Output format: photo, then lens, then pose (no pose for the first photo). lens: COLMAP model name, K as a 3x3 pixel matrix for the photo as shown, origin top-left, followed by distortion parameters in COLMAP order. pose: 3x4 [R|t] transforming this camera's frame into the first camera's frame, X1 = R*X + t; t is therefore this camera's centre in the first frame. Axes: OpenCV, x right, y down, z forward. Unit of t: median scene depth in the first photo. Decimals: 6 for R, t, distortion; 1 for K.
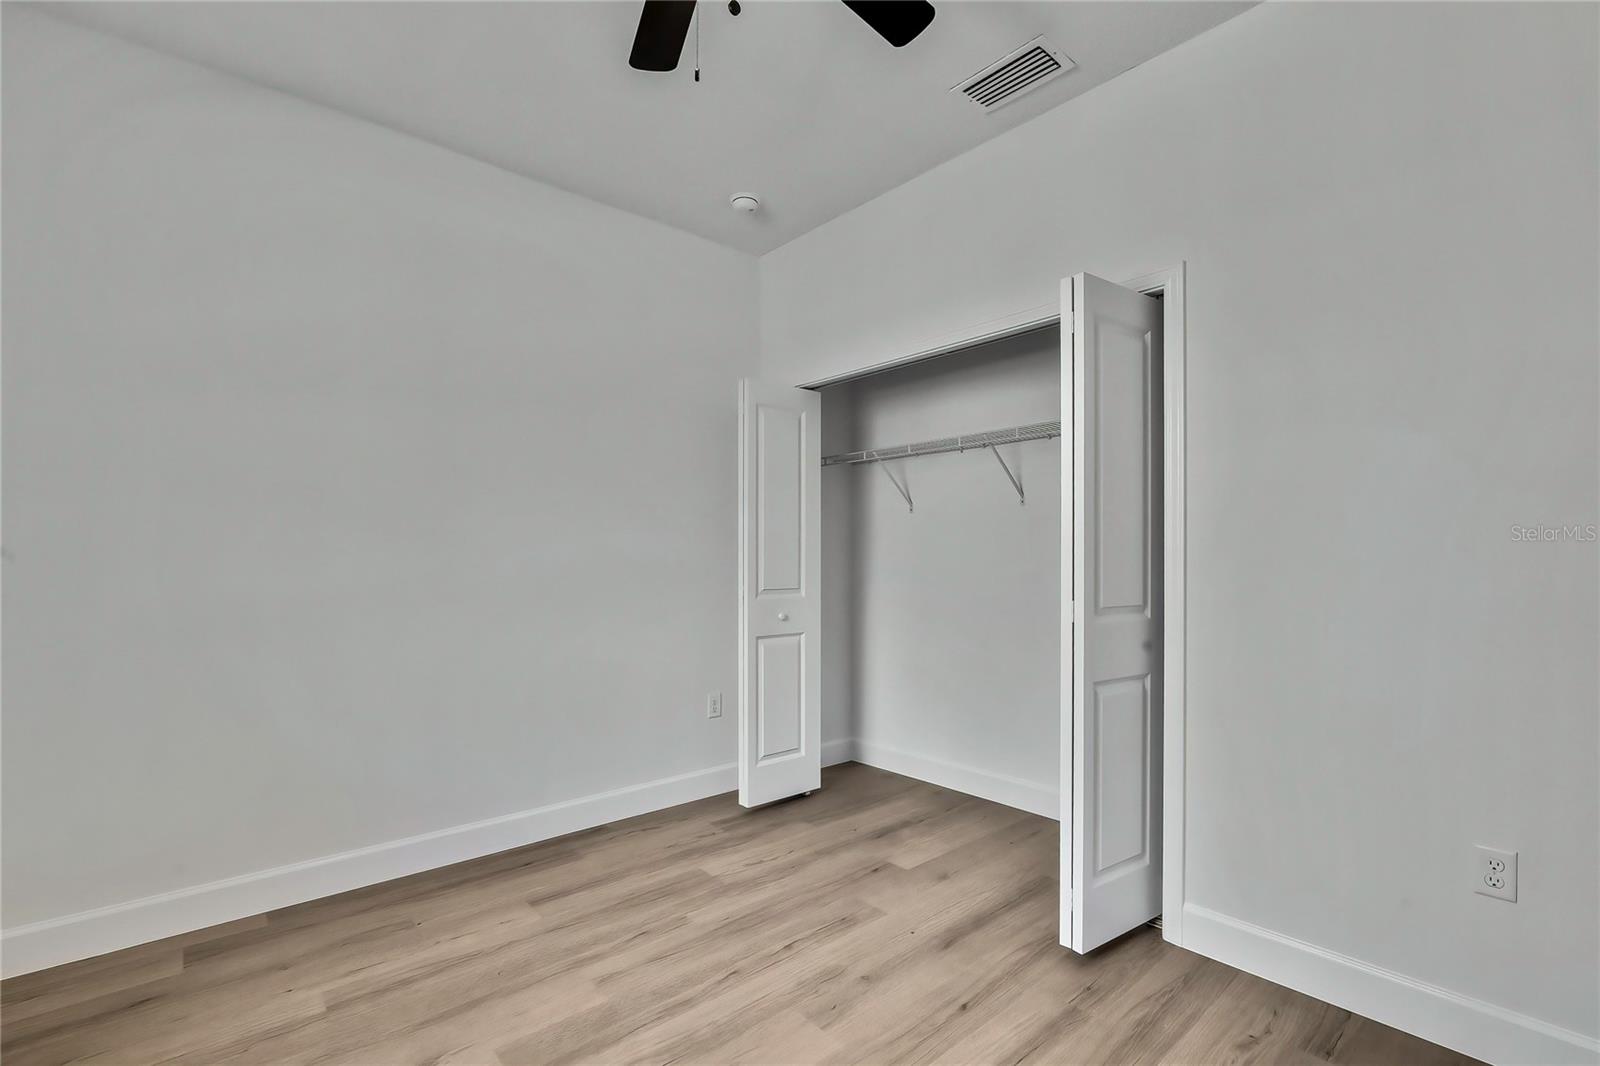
lens RADIAL K [[723.2, 0, 801.1], [0, 723.2, 557.7], [0, 0, 1]] dist [-0.001505, -0.000229]
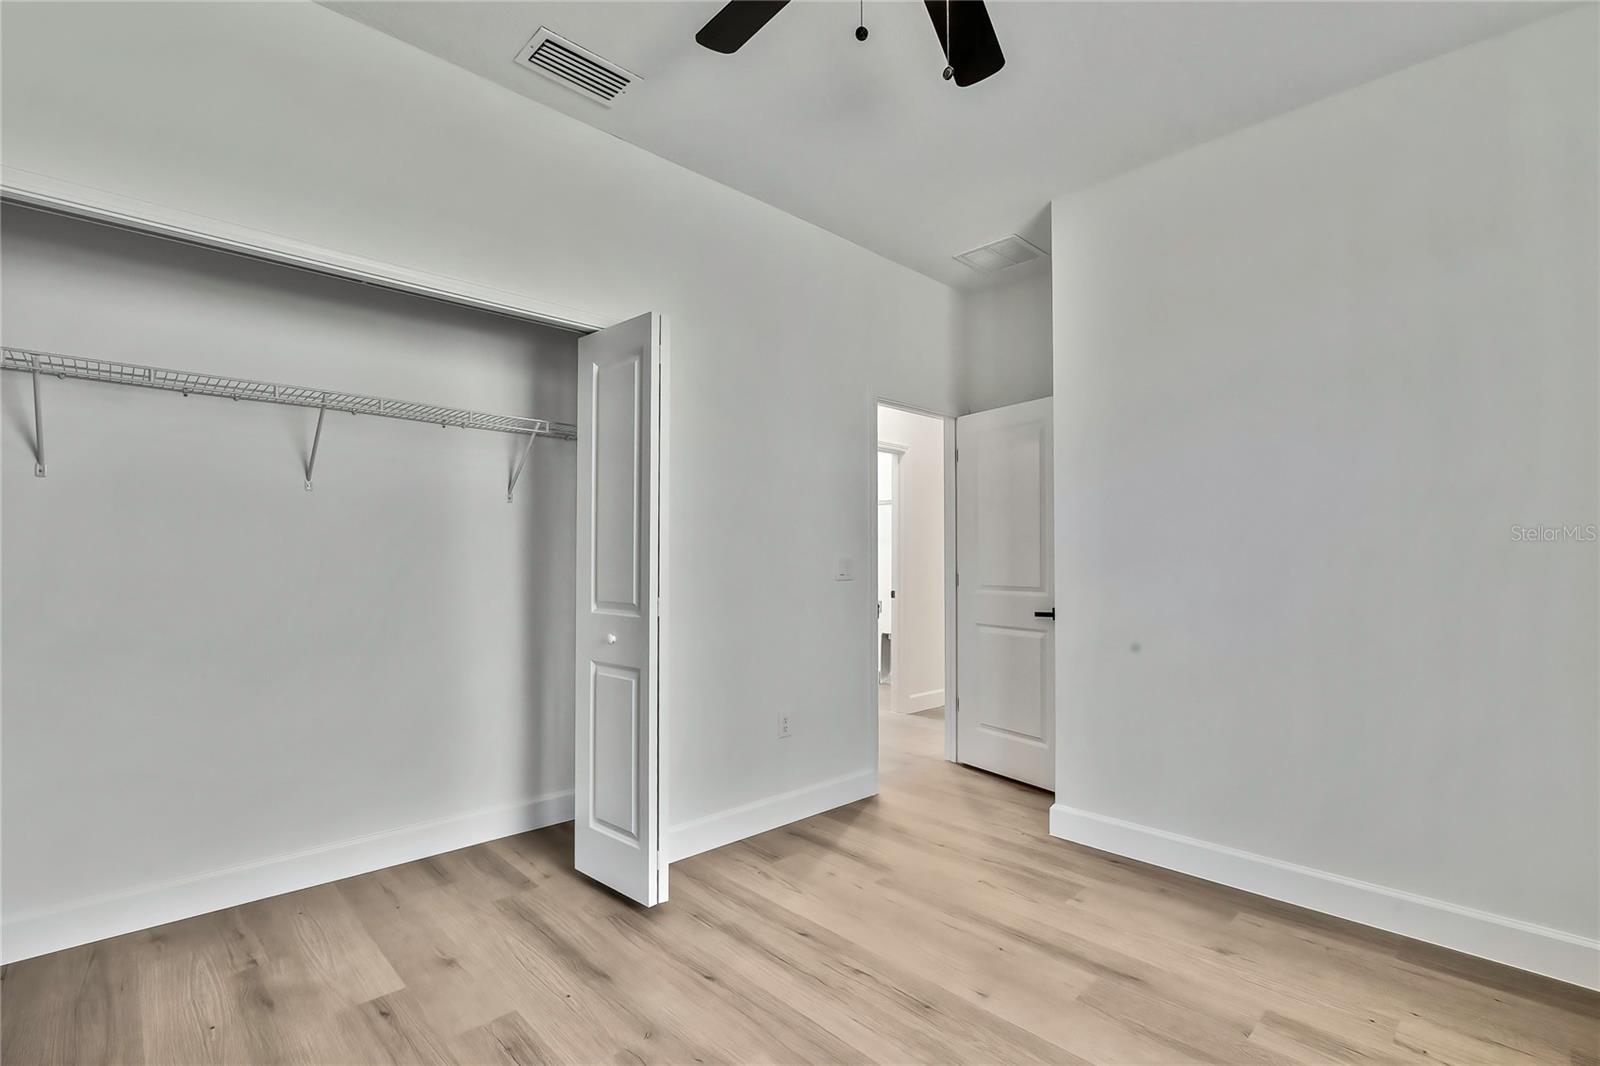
lens RADIAL K [[723.2, 0, 801.1], [0, 723.2, 557.7], [0, 0, 1]] dist [-0.001505, -0.000229]
pose [[-0.034347, 0.001768, 0.999408, -0.678154], [-0.002814, 0.999994, -0.001866, -0.002507], [-0.999406, -0.002876, -0.034342, 0.712427]]
